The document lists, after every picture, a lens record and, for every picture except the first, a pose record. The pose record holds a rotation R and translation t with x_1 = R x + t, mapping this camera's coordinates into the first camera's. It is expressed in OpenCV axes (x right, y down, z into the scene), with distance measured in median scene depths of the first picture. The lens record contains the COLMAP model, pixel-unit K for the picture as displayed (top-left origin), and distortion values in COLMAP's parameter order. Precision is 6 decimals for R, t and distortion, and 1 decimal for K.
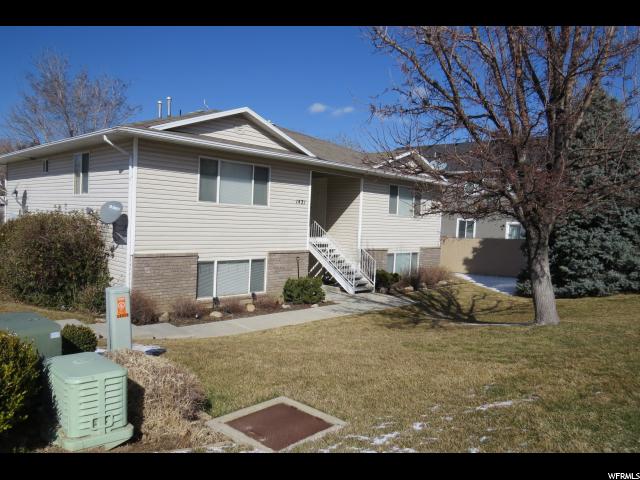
lens RADIAL K [[461.0, 0, 320.0], [0, 461.0, 240.0], [0, 0, 1]] dist [-0.032088, -0.000565]
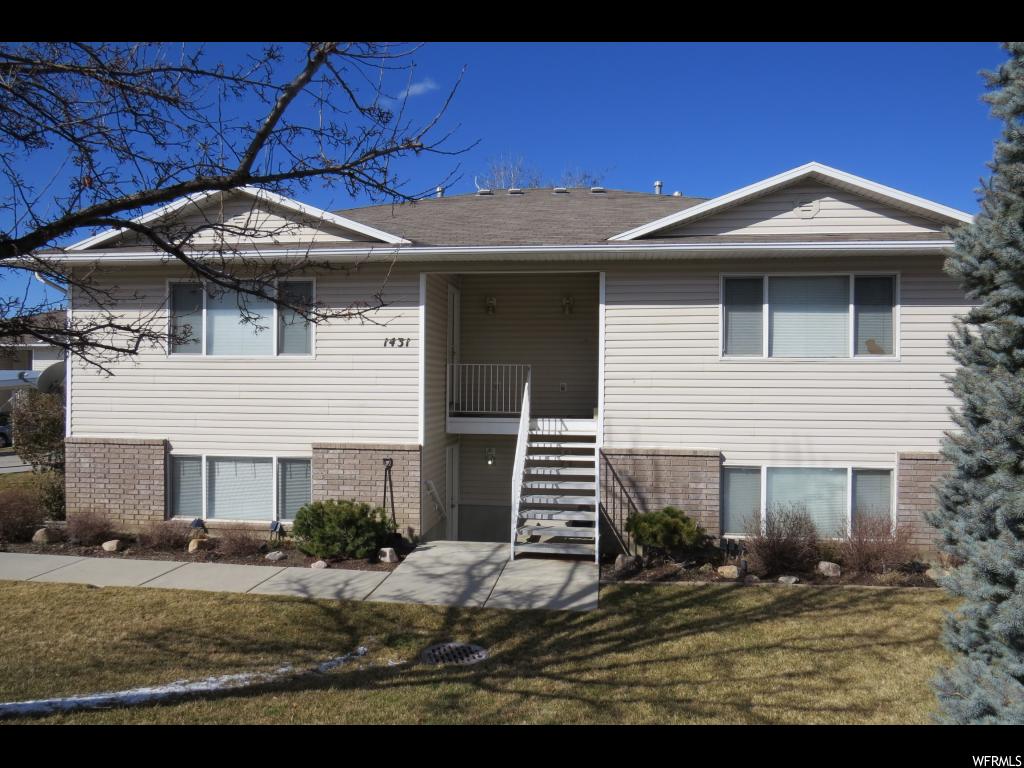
lens RADIAL K [[737.7, 0, 512.0], [0, 737.7, 384.0], [0, 0, 1]] dist [-0.032088, -0.000565]
pose [[0.612967, -0.031440, -0.789483, 0.662982], [-0.015959, 0.998511, -0.052155, -0.002368], [0.789947, 0.044569, 0.611553, 0.668837]]
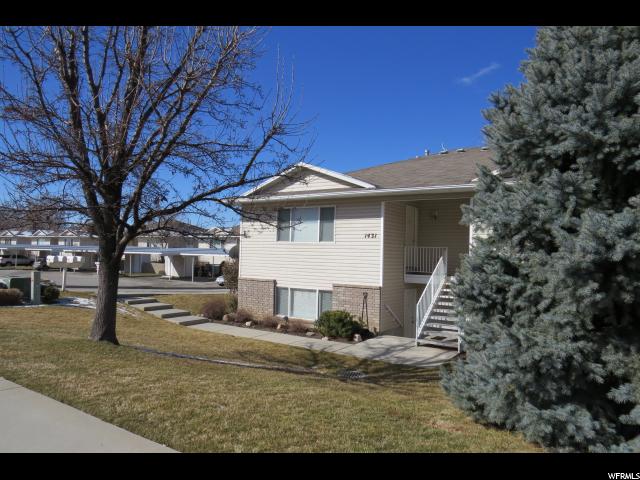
lens RADIAL K [[461.0, 0, 320.0], [0, 461.0, 240.0], [0, 0, 1]] dist [-0.032088, -0.000565]
pose [[0.186295, -0.066345, -0.980251, 0.936355], [-0.056806, 0.995321, -0.078161, 0.008432], [0.980850, 0.070245, 0.181654, 0.762513]]
